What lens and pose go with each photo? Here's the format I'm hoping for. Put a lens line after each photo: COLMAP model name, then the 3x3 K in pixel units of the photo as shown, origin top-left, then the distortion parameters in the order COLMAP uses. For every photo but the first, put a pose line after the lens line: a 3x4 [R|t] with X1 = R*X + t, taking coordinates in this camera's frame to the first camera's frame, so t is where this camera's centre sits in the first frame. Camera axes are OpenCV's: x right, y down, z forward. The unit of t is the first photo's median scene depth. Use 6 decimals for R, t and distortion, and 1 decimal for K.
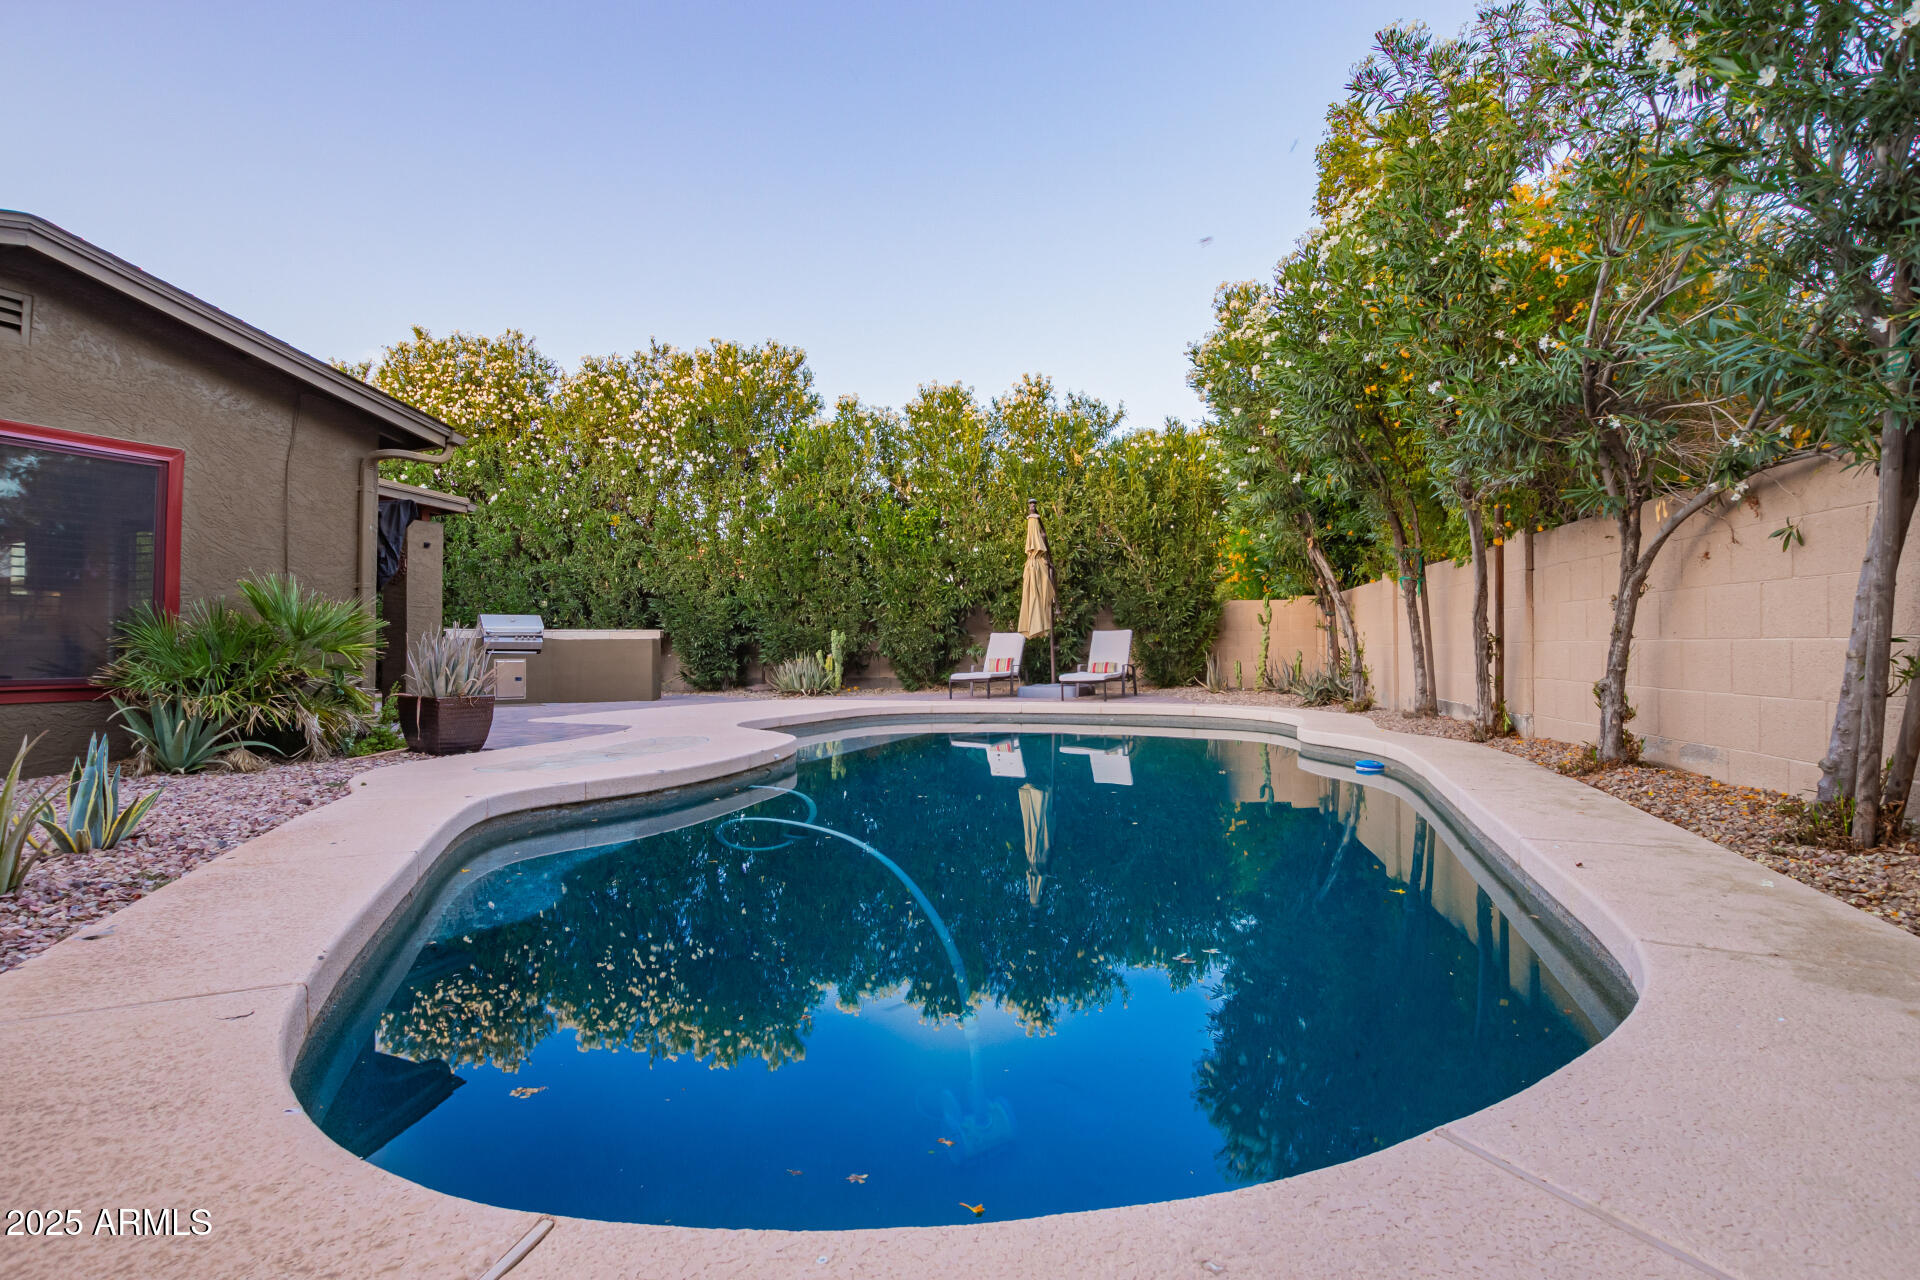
lens RADIAL K [[873.0, 0, 949.6], [0, 873.0, 654.7], [0, 0, 1]] dist [0.001983, -0.000783]
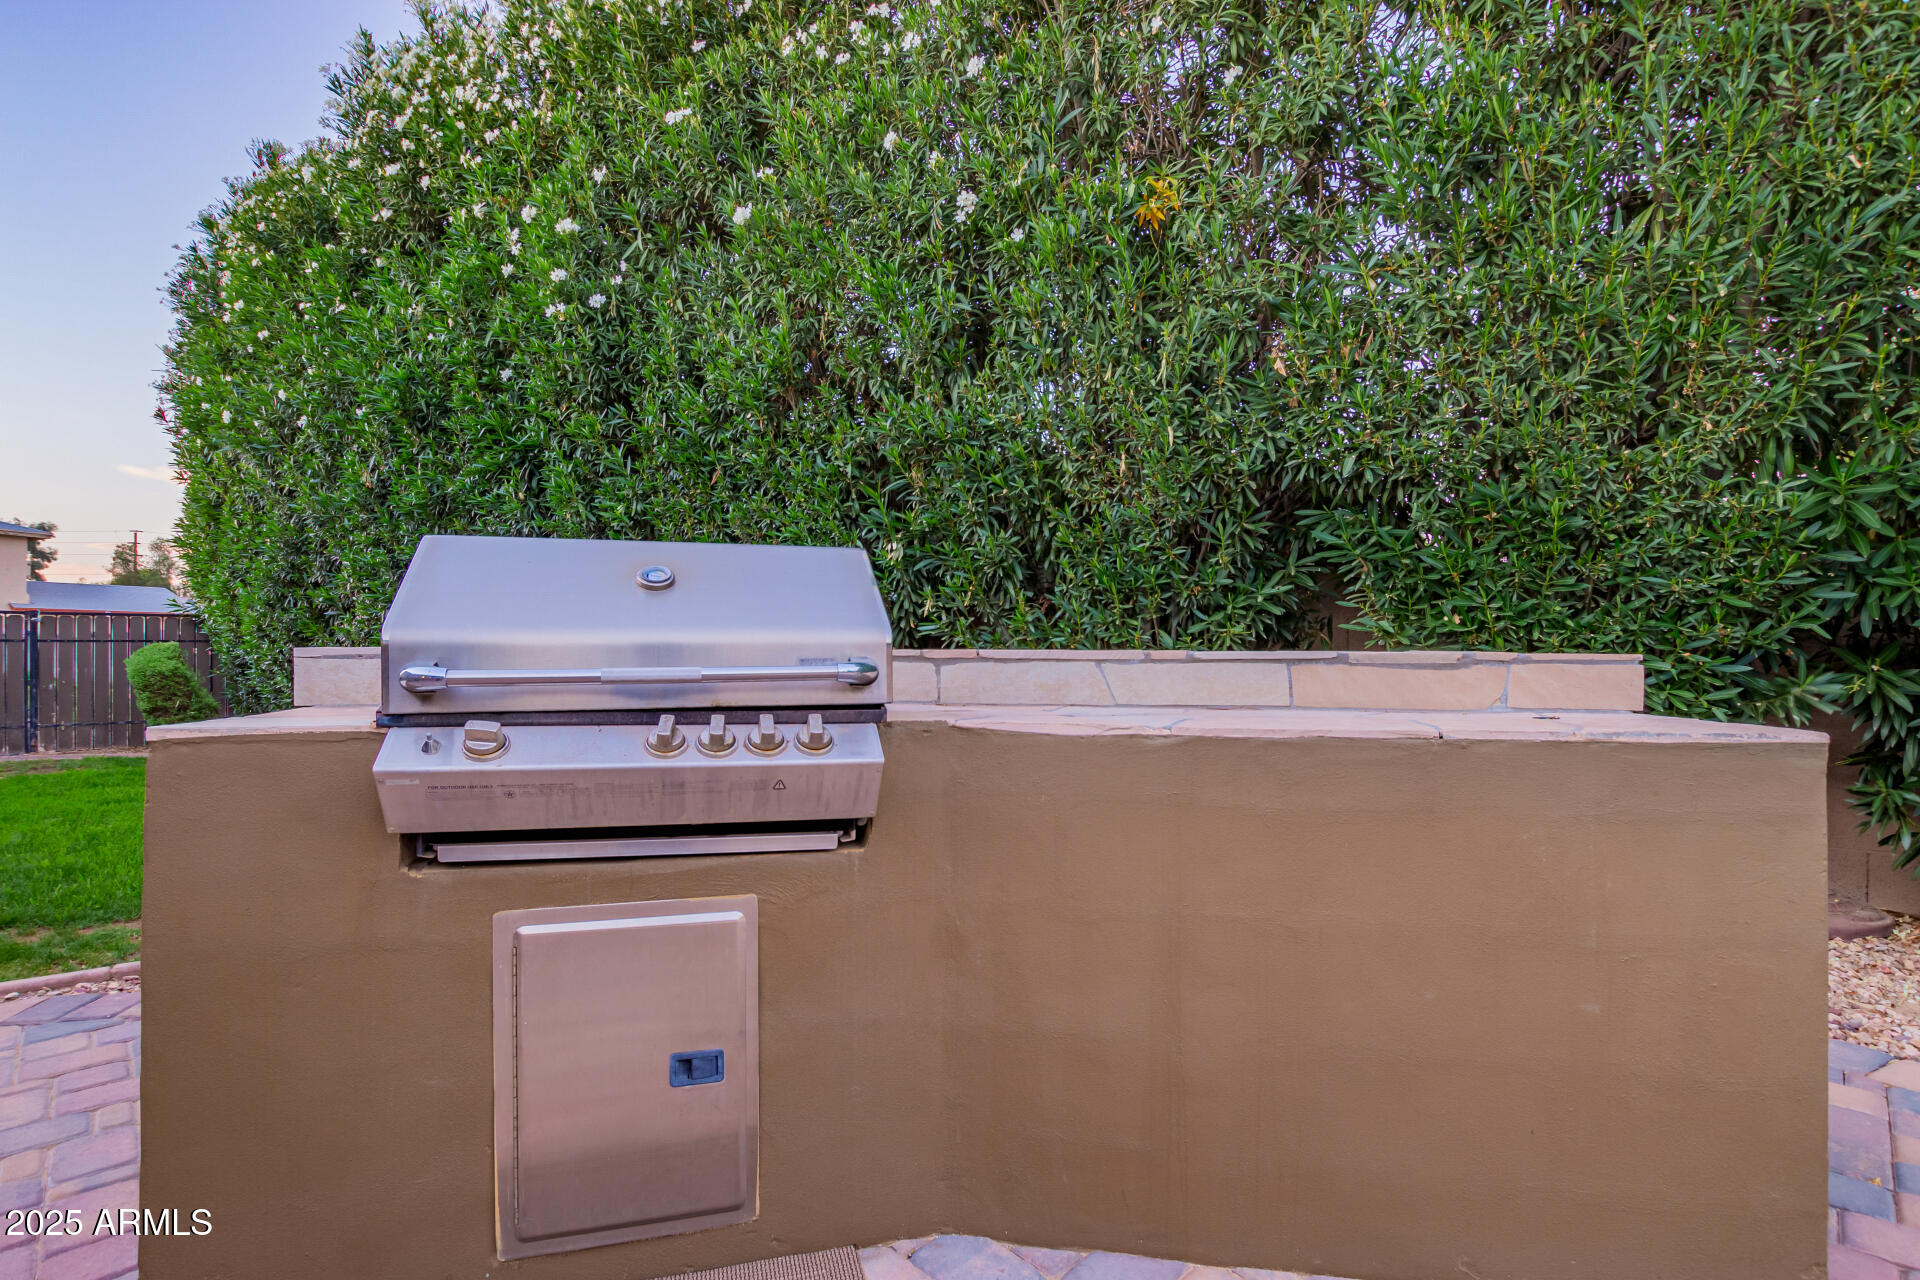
lens RADIAL K [[873.0, 0, 949.6], [0, 873.0, 654.7], [0, 0, 1]] dist [0.001983, -0.000783]
pose [[0.933917, 0.003286, -0.357475, -0.349024], [-0.006410, 0.999951, -0.007554, -0.023824], [0.357433, 0.009346, 0.933892, 0.750785]]
